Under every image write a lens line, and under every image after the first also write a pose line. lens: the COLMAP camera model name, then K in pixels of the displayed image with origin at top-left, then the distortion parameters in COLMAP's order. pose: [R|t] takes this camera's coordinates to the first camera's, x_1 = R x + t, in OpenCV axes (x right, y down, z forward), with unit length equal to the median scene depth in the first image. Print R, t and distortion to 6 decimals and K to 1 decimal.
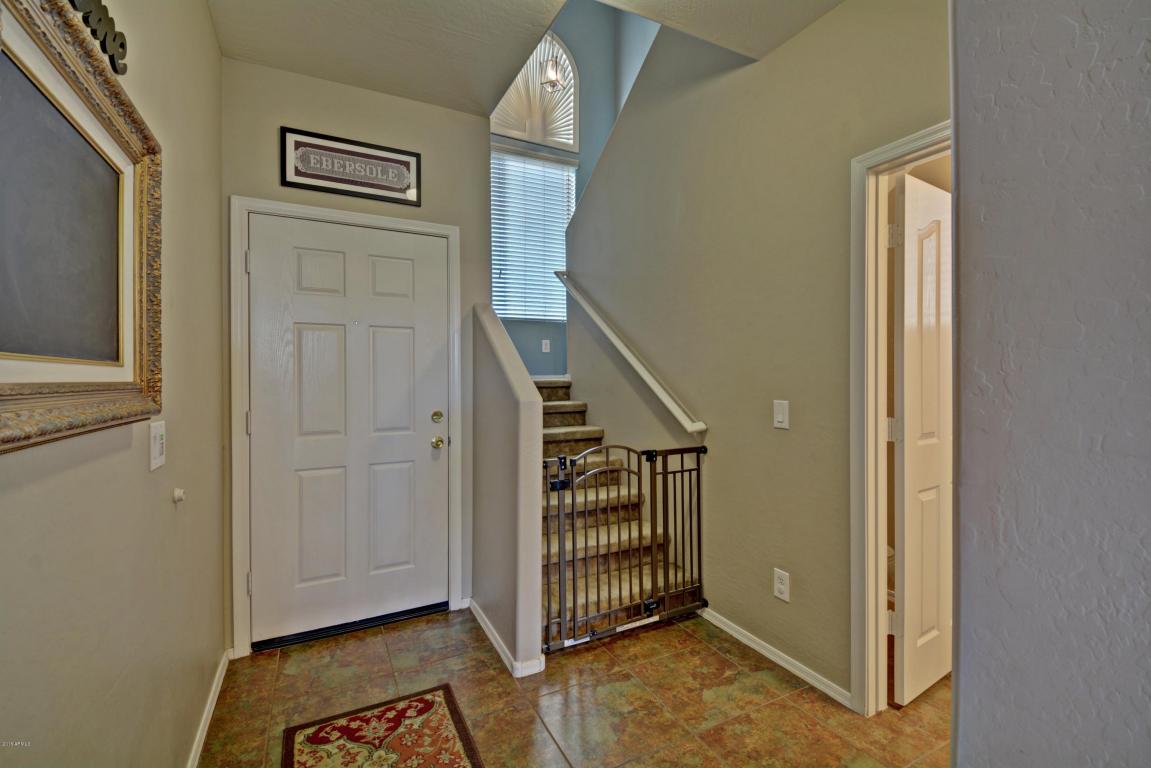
lens RADIAL K [[503.1, 0, 580.0], [0, 503.1, 376.1], [0, 0, 1]] dist [0.028017, -0.024128]
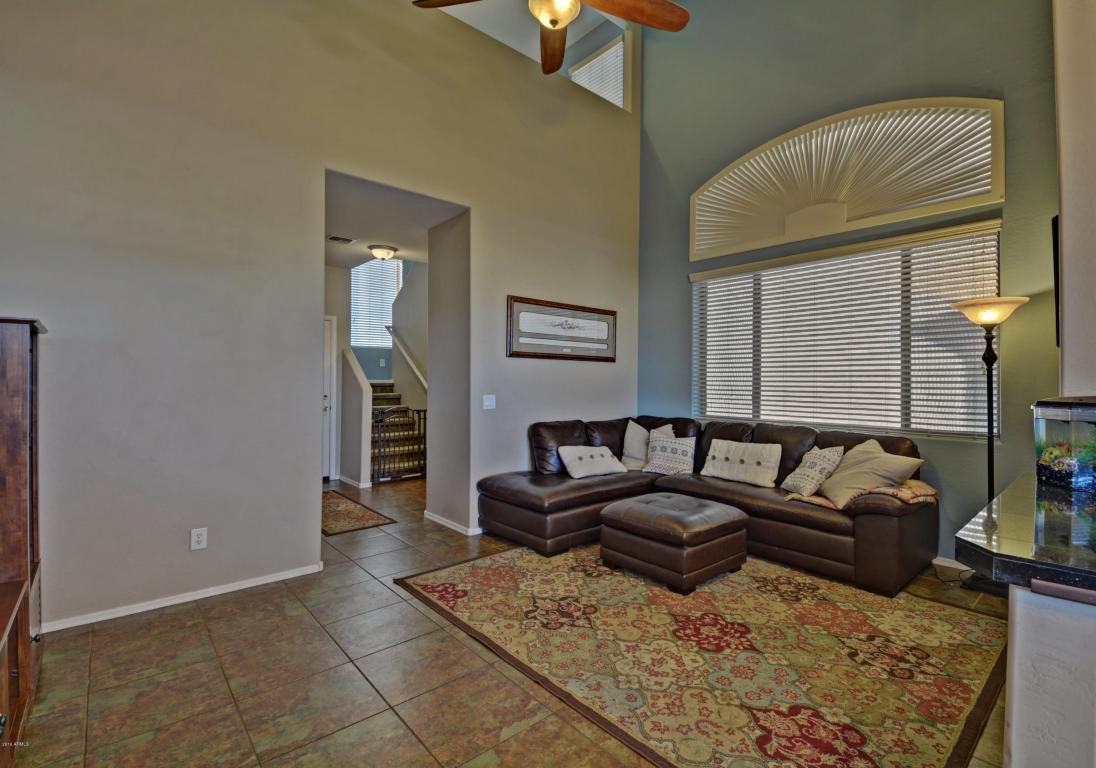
lens RADIAL K [[503.9, 0, 576.8], [0, 503.9, 379.6], [0, 0, 1]] dist [0.033802, -0.027465]
pose [[0.967456, 0.009104, 0.252877, 0.252110], [-0.008346, 0.999957, -0.004071, -0.000464], [-0.252903, 0.001828, 0.967490, -1.582708]]
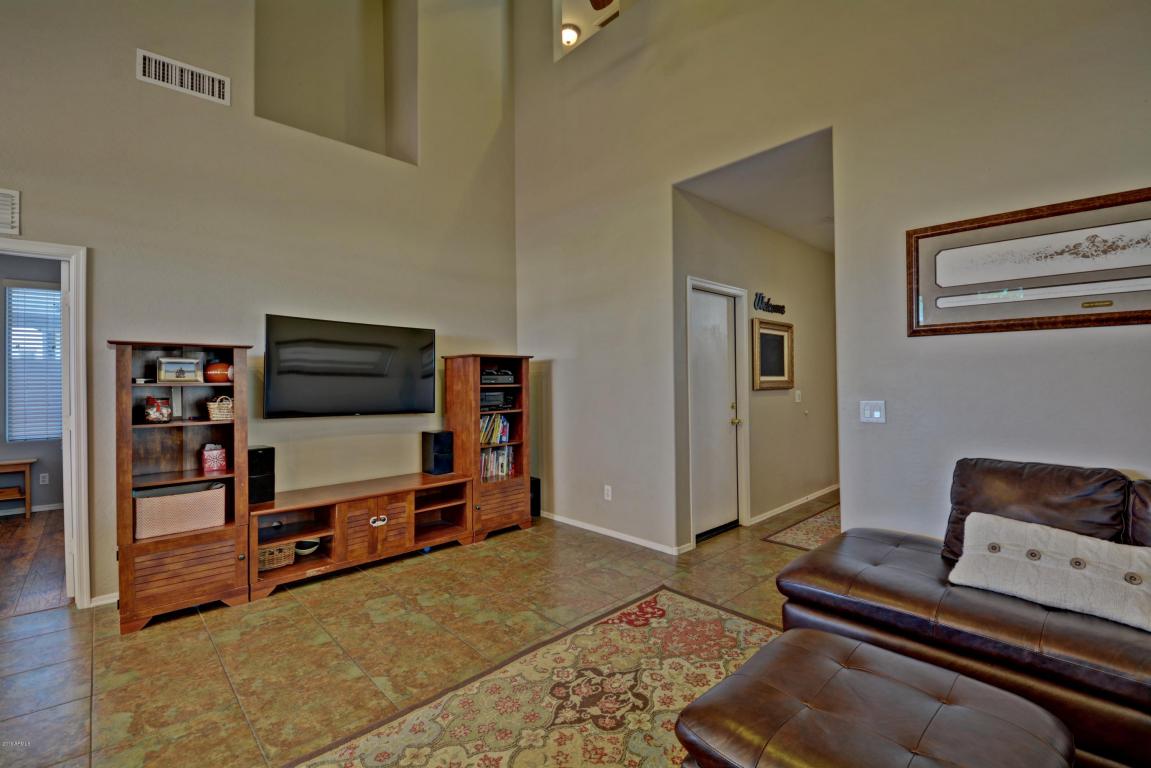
lens RADIAL K [[503.1, 0, 580.0], [0, 503.1, 376.1], [0, 0, 1]] dist [0.028017, -0.024128]
pose [[0.272985, -0.004948, -0.962006, 1.205442], [0.009256, 0.999954, -0.002516, -0.007101], [0.961974, -0.008218, 0.273018, -0.807281]]
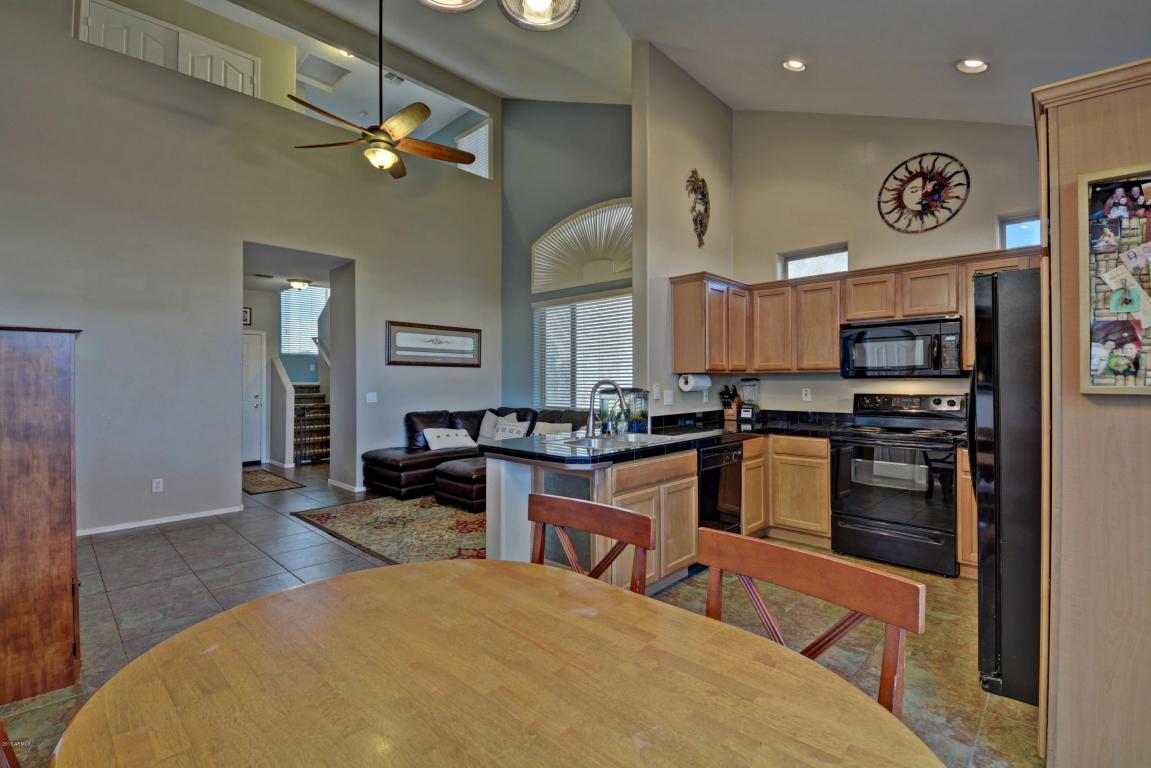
lens RADIAL K [[505.7, 0, 577.2], [0, 505.7, 379.3], [0, 0, 1]] dist [0.033684, -0.030637]
pose [[0.948205, 0.002512, 0.317650, 0.536770], [-0.000165, 0.999972, -0.007415, 0.002519], [-0.317660, 0.006978, 0.948179, -2.388926]]
